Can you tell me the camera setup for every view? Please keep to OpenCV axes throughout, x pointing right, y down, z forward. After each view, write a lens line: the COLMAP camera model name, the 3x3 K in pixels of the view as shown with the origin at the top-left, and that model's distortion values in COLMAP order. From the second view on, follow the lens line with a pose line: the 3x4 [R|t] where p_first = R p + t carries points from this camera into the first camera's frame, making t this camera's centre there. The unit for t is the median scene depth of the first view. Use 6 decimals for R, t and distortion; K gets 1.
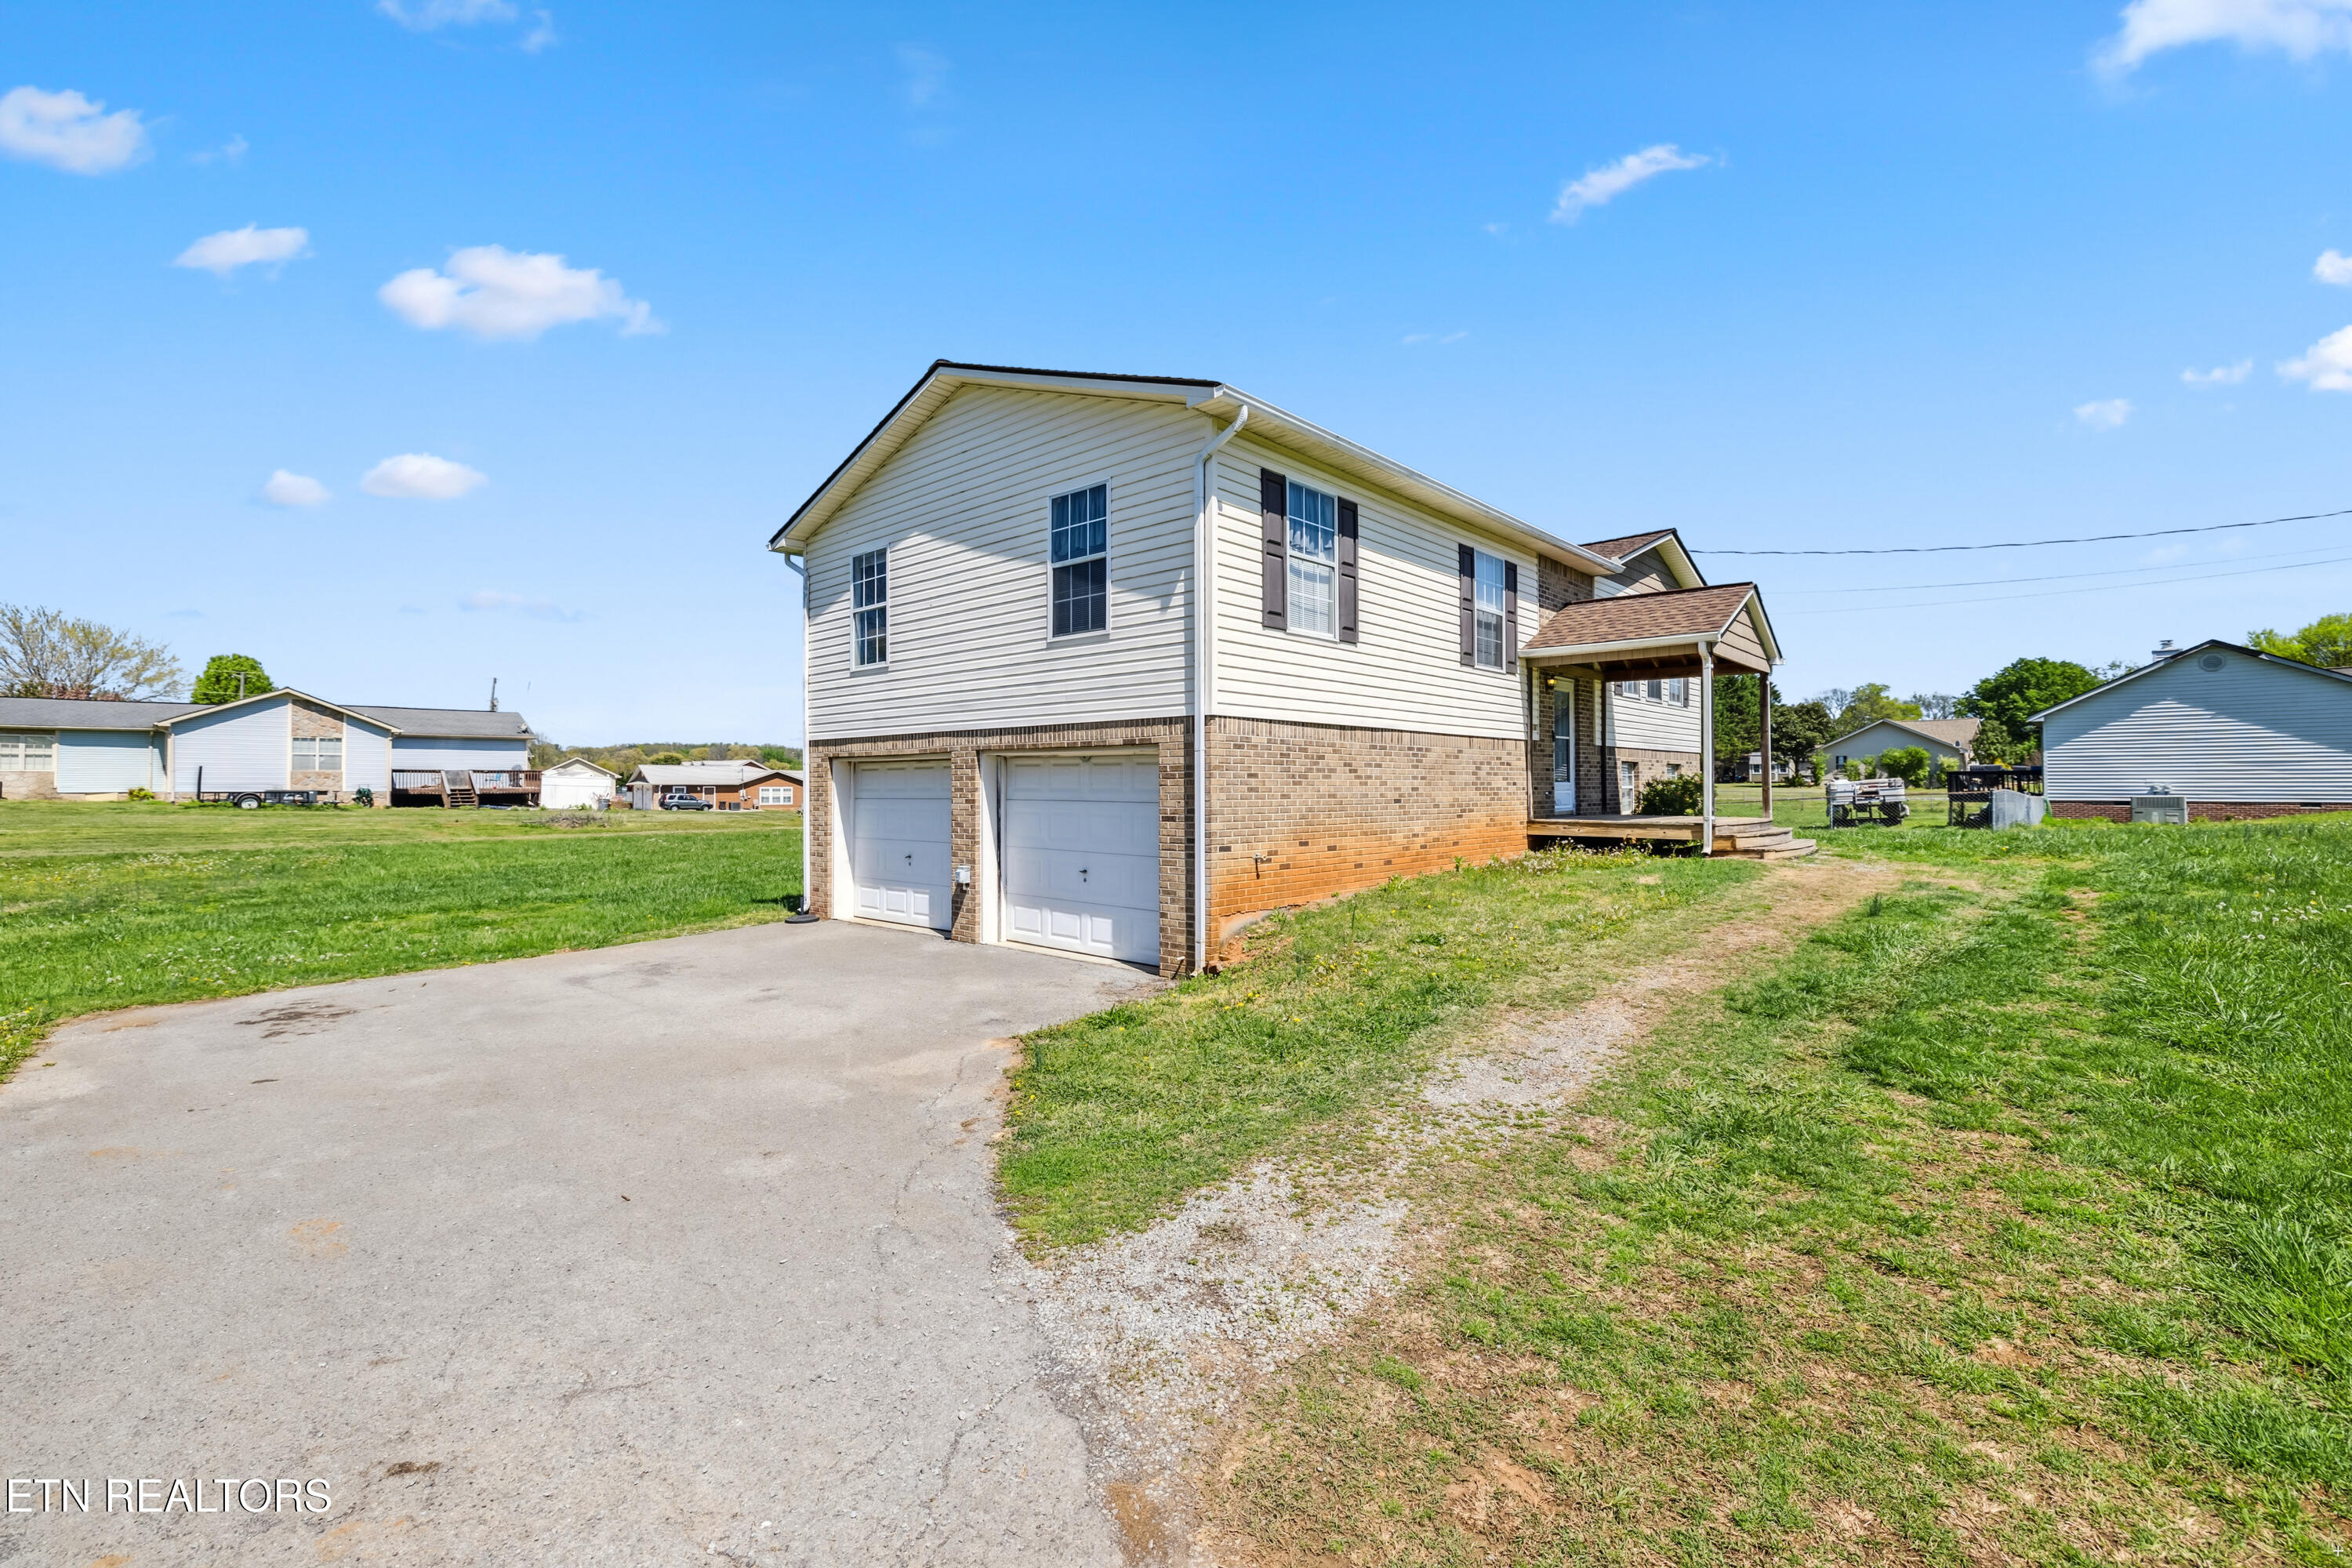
lens RADIAL K [[1012.5, 0, 1153.8], [0, 1012.5, 780.0], [0, 0, 1]] dist [0.003125, 0.000139]
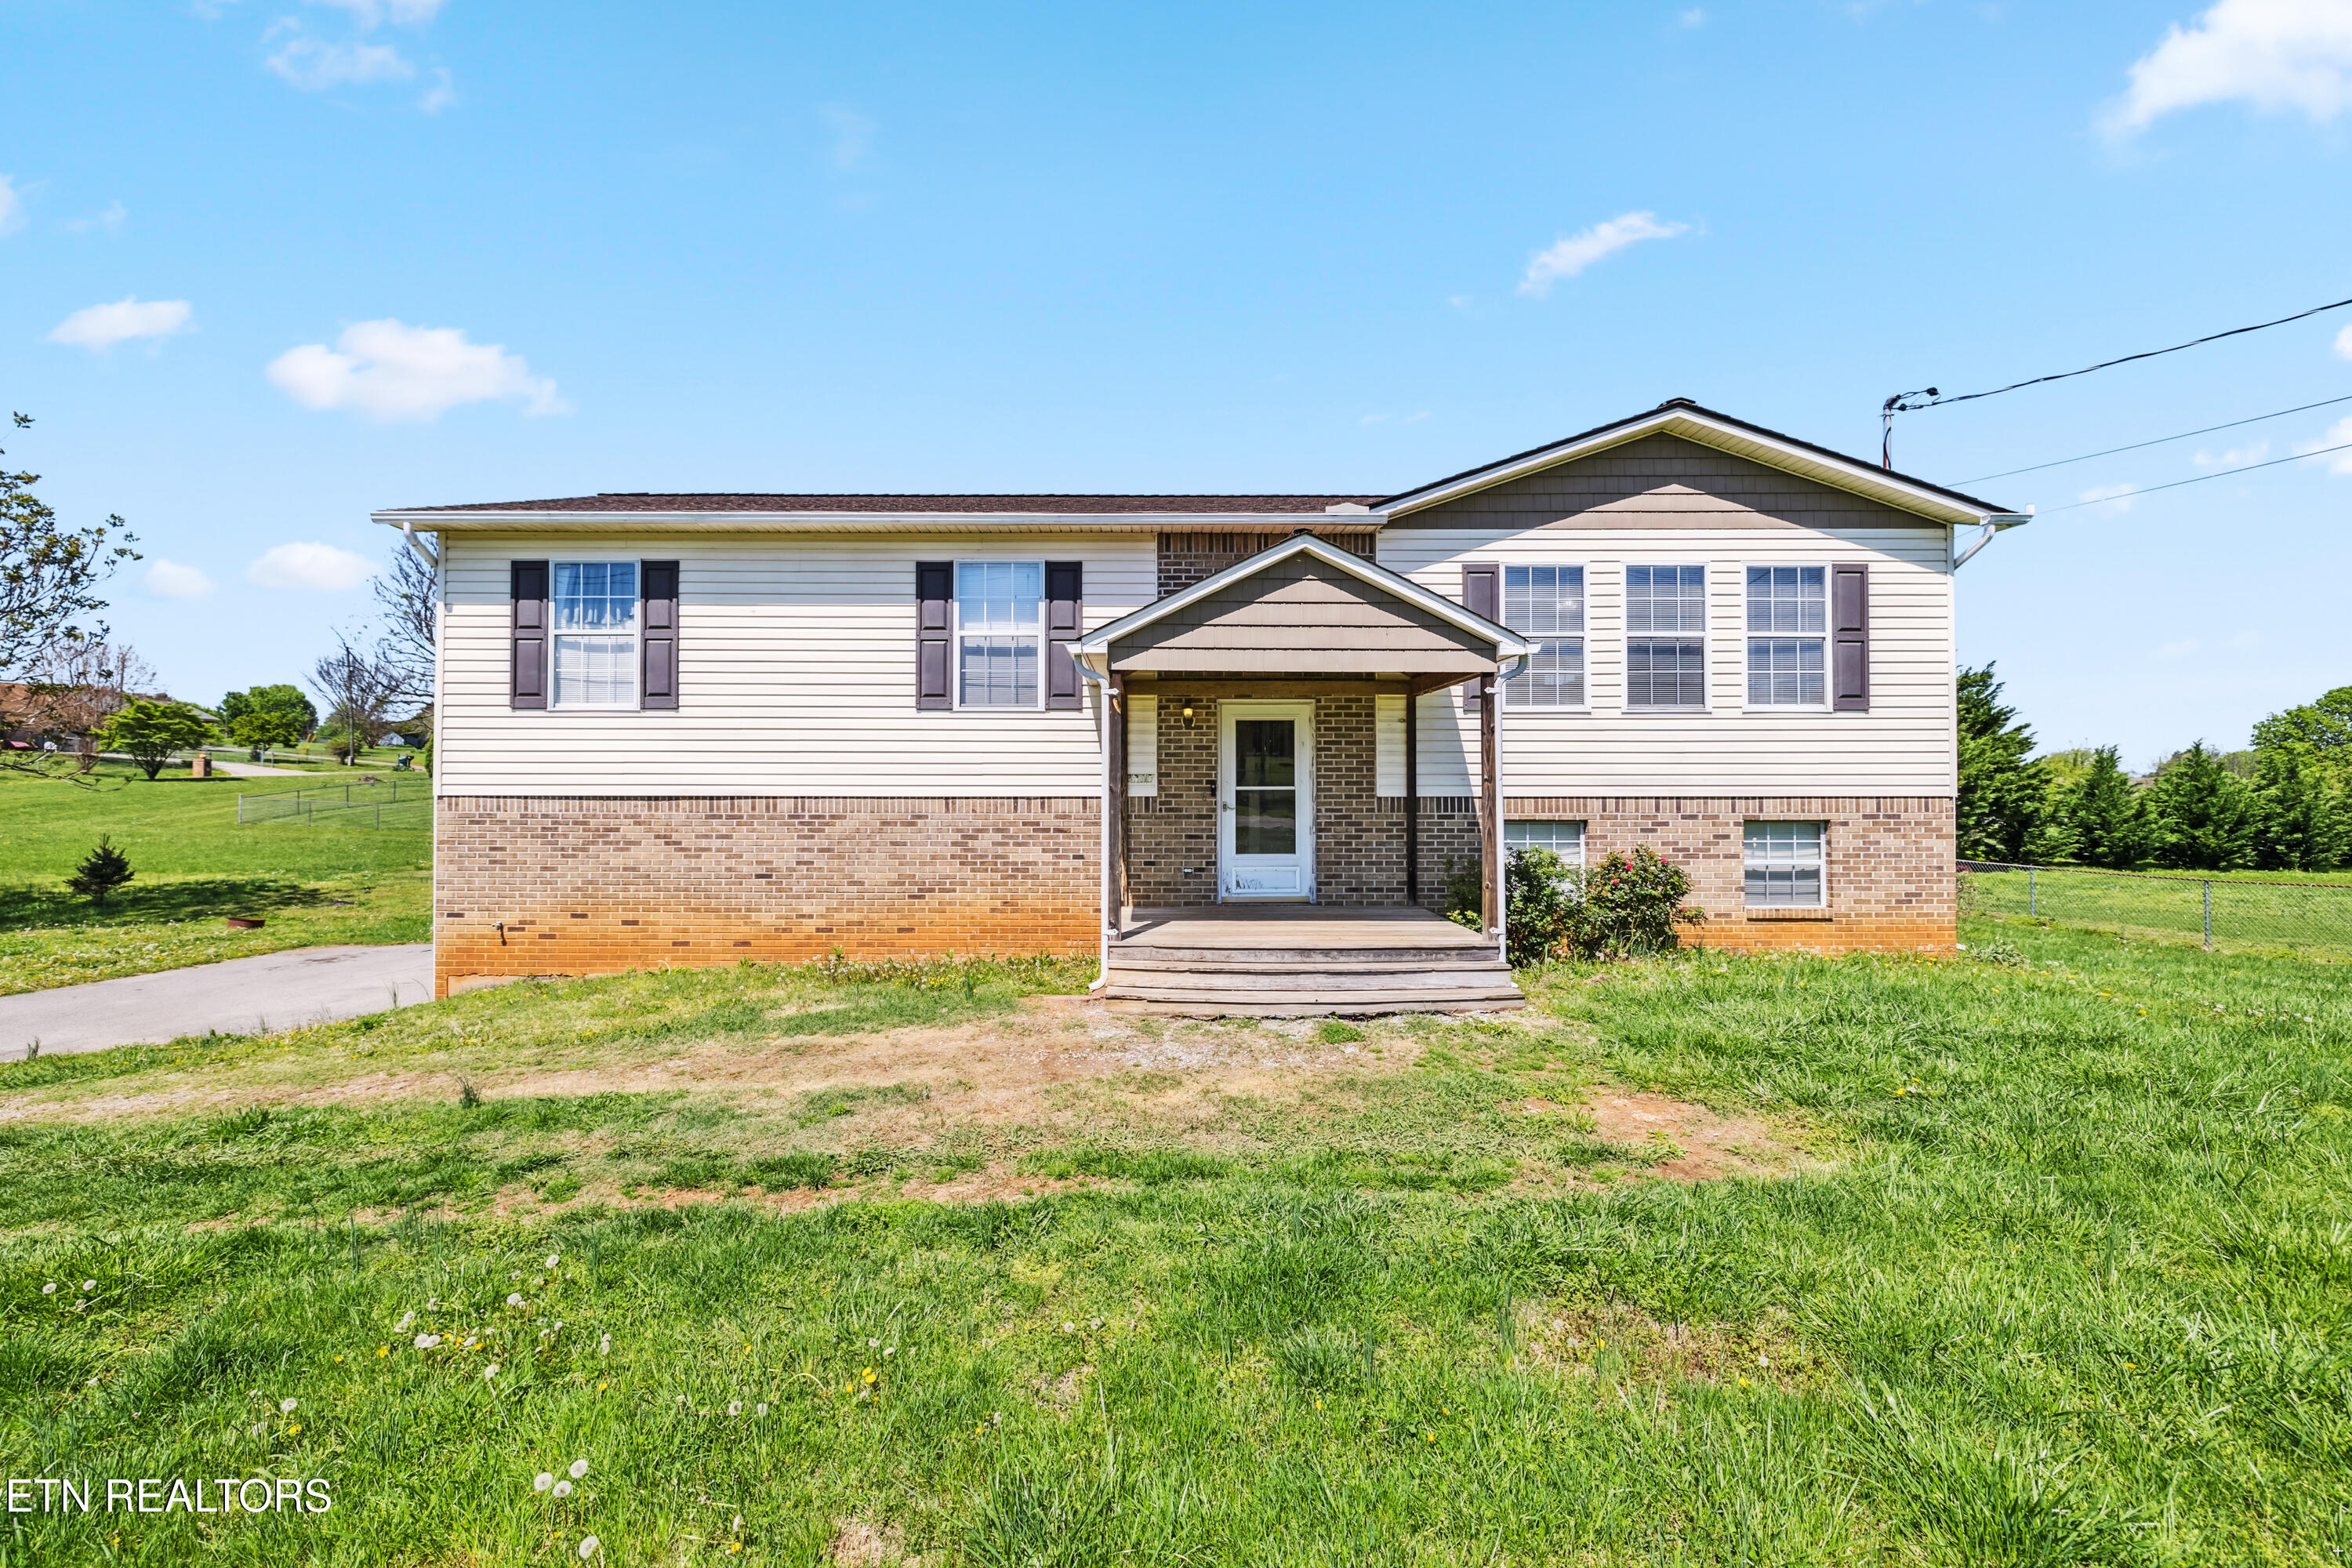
lens RADIAL K [[1012.5, 0, 1098.7], [0, 1012.5, 777.5], [0, 0, 1]] dist [0.003125, 0.000139]
pose [[0.678469, -0.006794, -0.734598, 0.923120], [0.001709, 0.999969, -0.007671, -0.049361], [0.734627, 0.003949, 0.678460, 0.514616]]
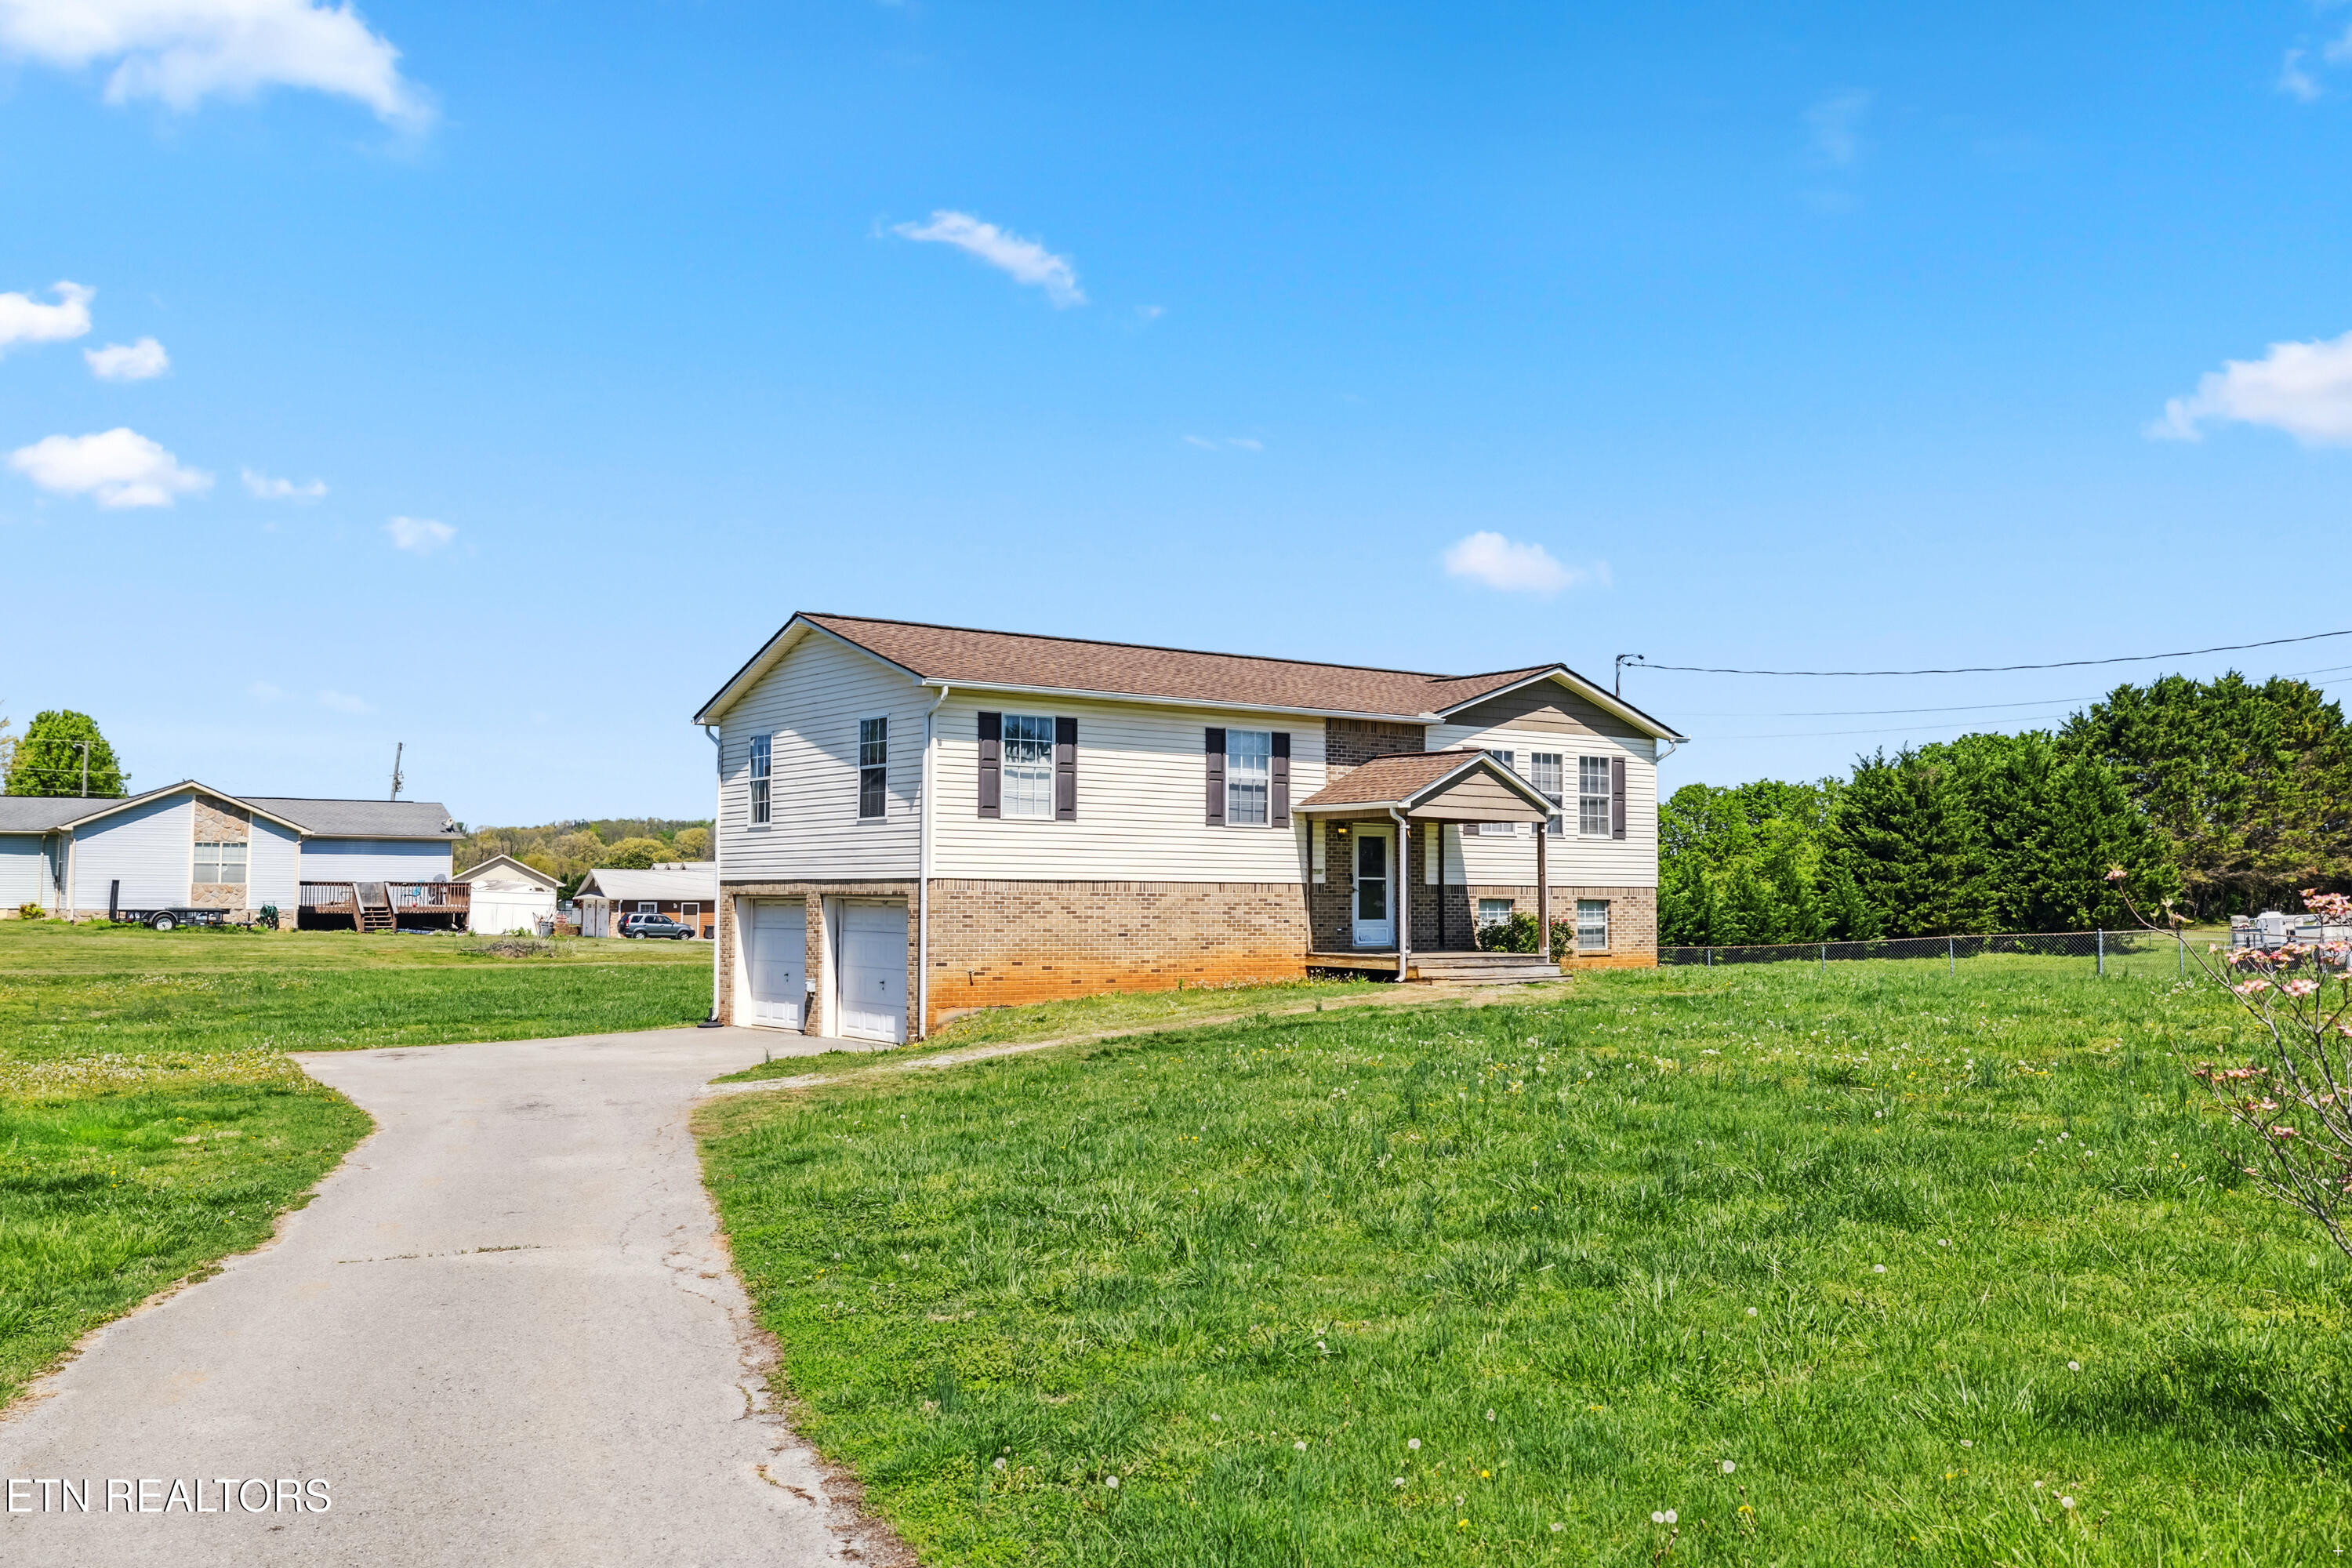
lens RADIAL K [[1973.0, 0, 1114.8], [0, 1973.0, 784.7], [0, 0, 1]] dist [0.029324, -0.006269]
pose [[0.977708, -0.004470, -0.209922, 0.647286], [-0.006569, 0.998633, -0.051859, -0.034608], [0.209867, 0.052082, 0.976342, -1.275153]]
